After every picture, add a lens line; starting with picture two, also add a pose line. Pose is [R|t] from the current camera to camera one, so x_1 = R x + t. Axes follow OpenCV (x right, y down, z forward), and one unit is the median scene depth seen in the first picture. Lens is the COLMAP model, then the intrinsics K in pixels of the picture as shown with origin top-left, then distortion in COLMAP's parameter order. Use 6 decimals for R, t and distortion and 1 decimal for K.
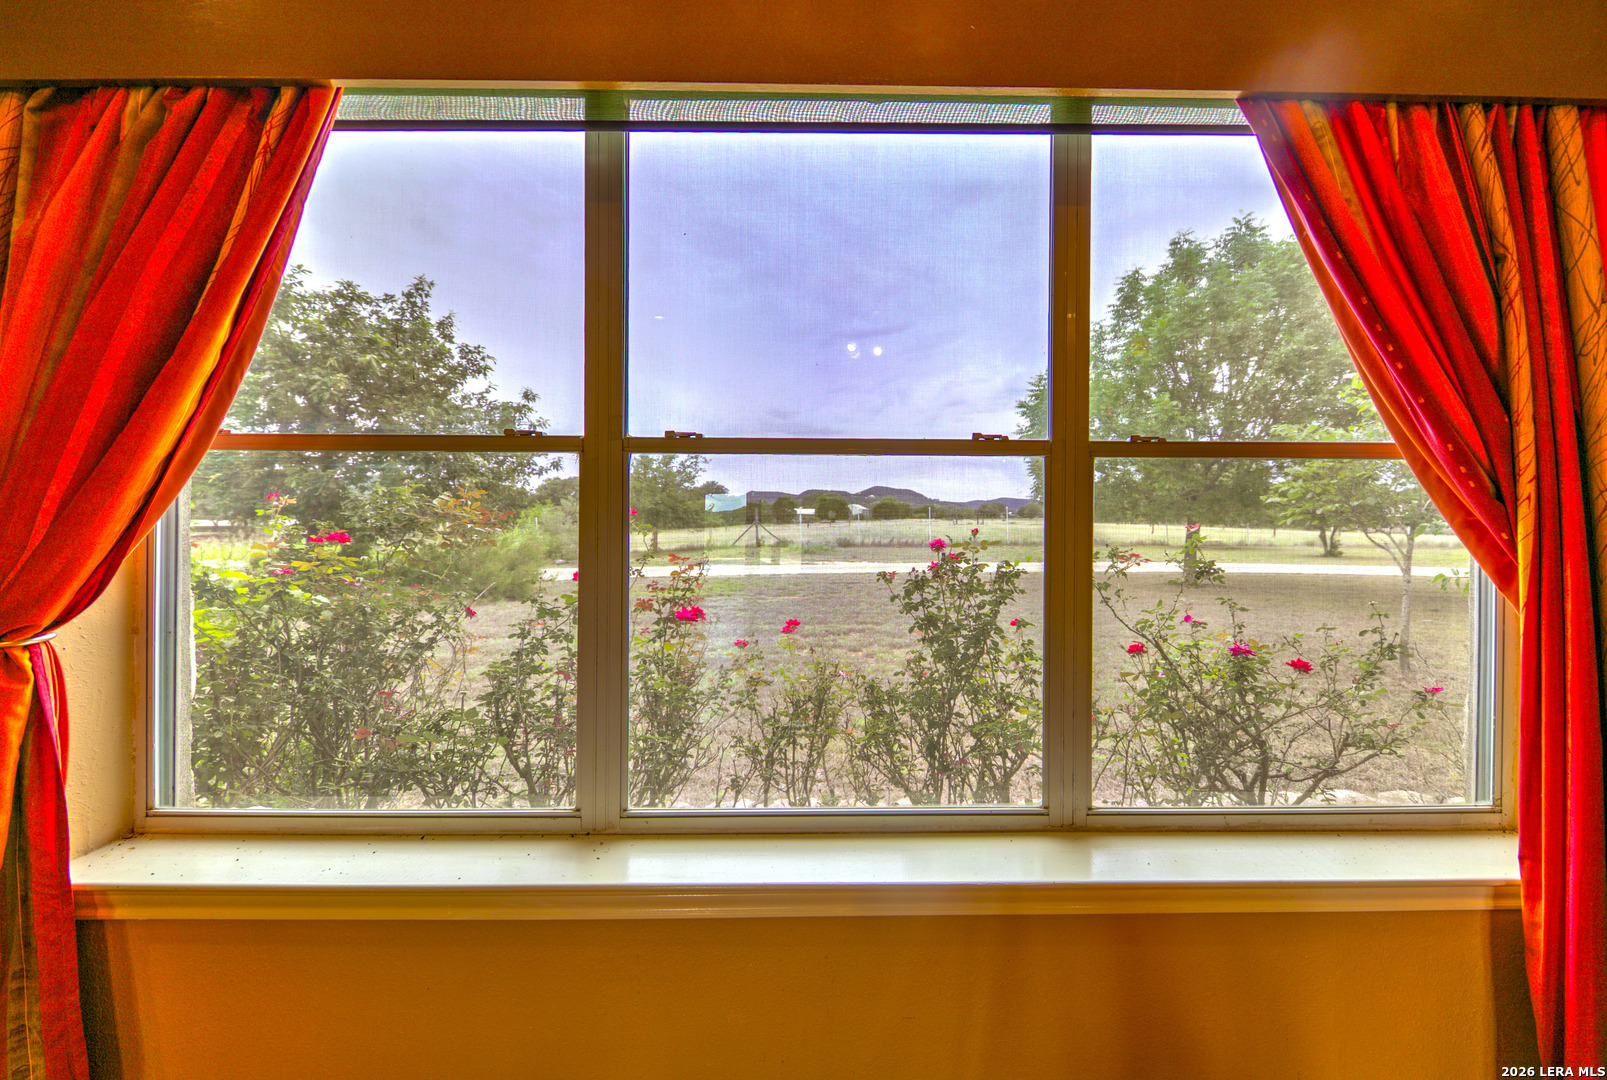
lens RADIAL K [[651.0, 0, 803.3], [0, 651.0, 519.7], [0, 0, 1]] dist [-0.009465, -0.000116]
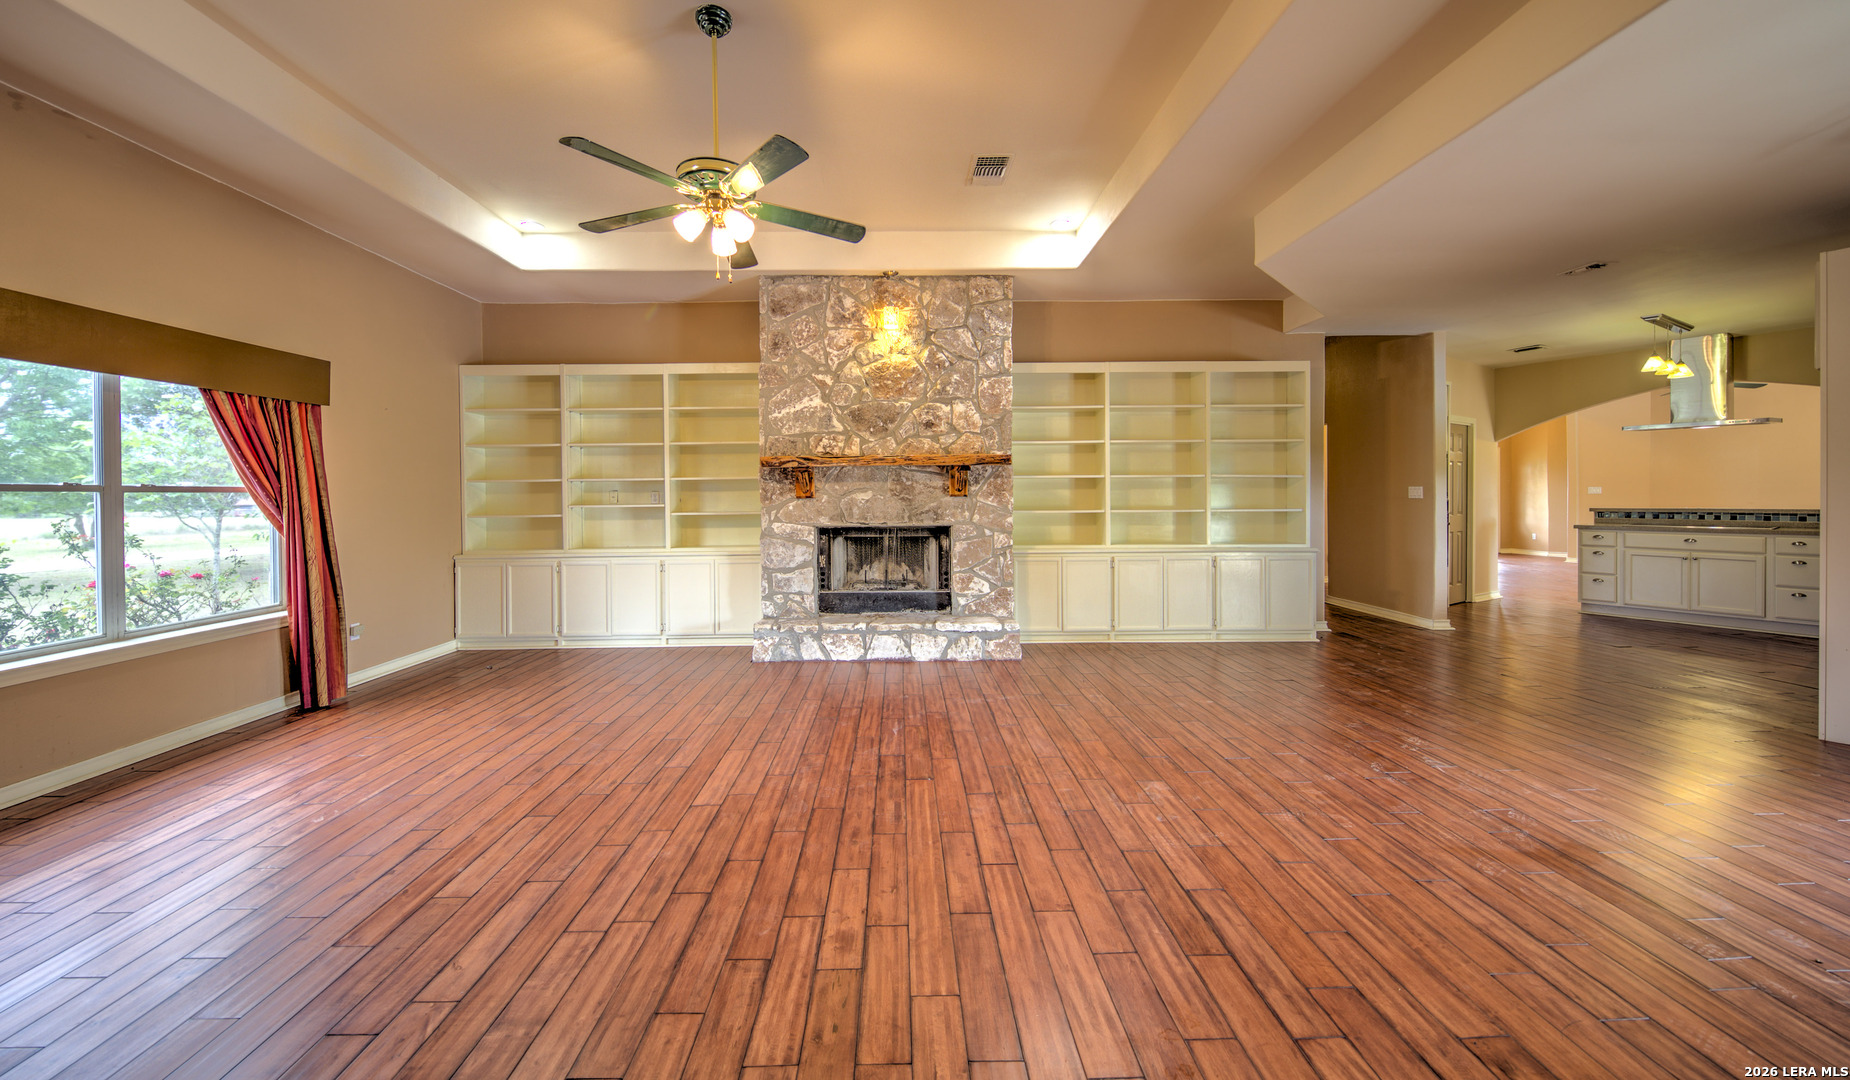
lens RADIAL K [[656.1, 0, 921.2], [0, 656.1, 504.8], [0, 0, 1]] dist [0.002154, -0.000154]
pose [[-0.017246, -0.012961, 0.999767, -2.702002], [0.011641, 0.999846, 0.013163, -0.051269], [-0.999783, 0.011866, -0.017093, -2.575245]]
